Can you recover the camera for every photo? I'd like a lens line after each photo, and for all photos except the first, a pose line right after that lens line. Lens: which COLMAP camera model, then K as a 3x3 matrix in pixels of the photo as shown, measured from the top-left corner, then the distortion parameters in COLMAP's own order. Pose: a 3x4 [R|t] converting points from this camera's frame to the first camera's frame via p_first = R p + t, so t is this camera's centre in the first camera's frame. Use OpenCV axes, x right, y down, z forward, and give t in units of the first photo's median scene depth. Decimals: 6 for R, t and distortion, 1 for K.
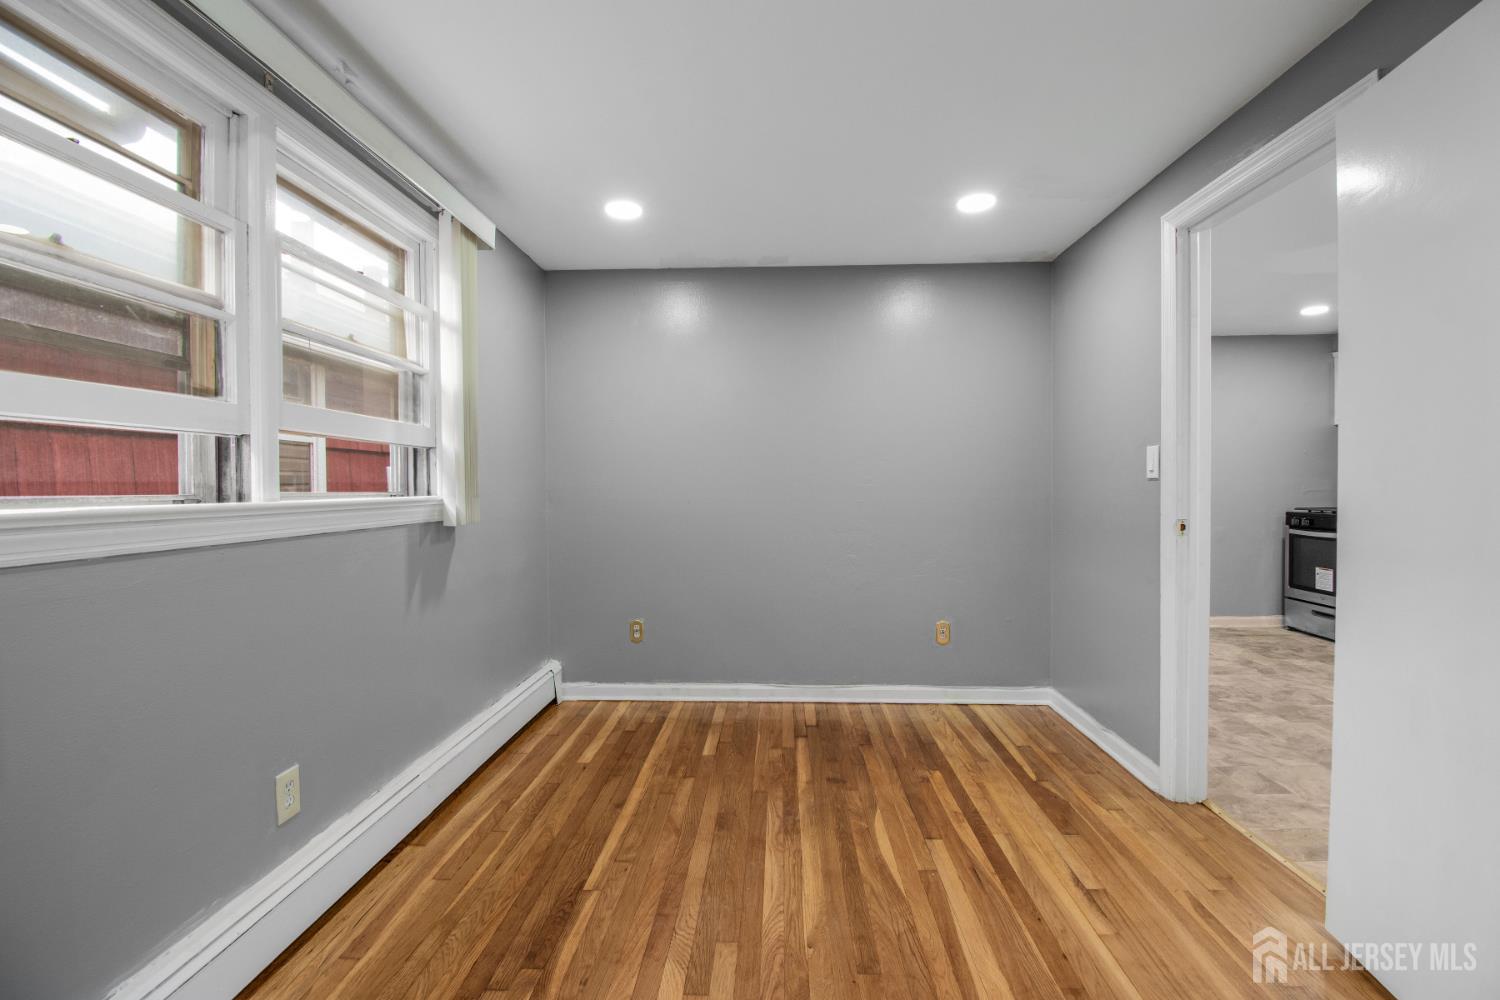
lens RADIAL K [[671.1, 0, 755.2], [0, 671.1, 487.9], [0, 0, 1]] dist [0.014887, -0.023448]
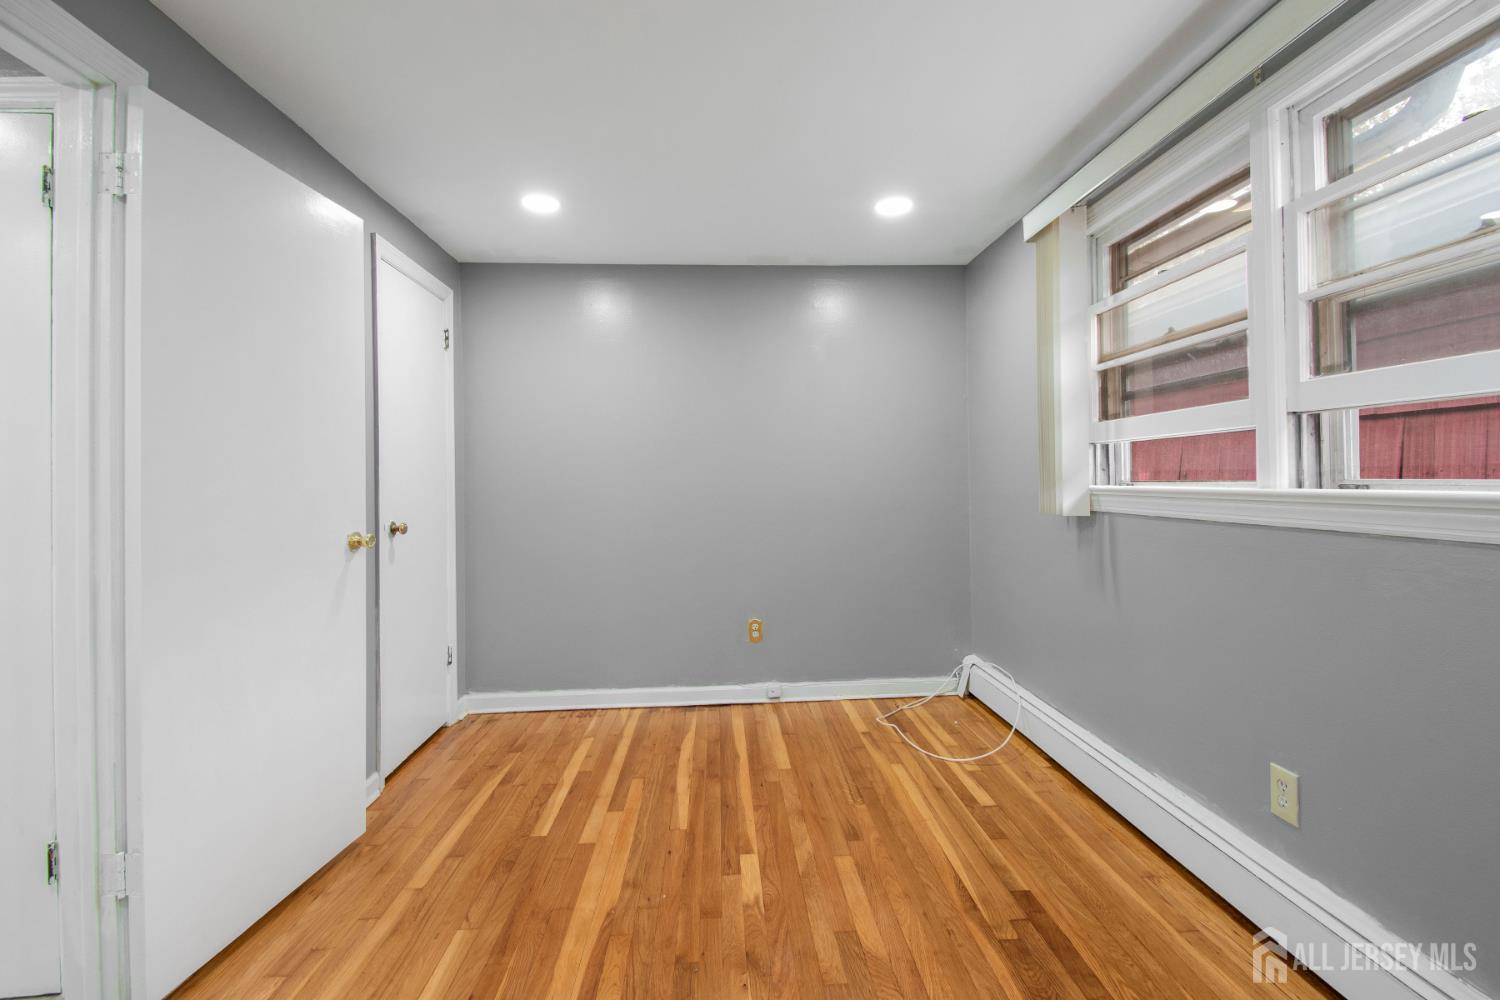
lens RADIAL K [[671.1, 0, 755.2], [0, 671.1, 487.9], [0, 0, 1]] dist [0.014887, -0.023448]
pose [[-0.995128, 0.019504, -0.096642, 0.143622], [0.018607, 0.999775, 0.010178, -0.005259], [0.096819, 0.008330, -0.995267, 1.921125]]
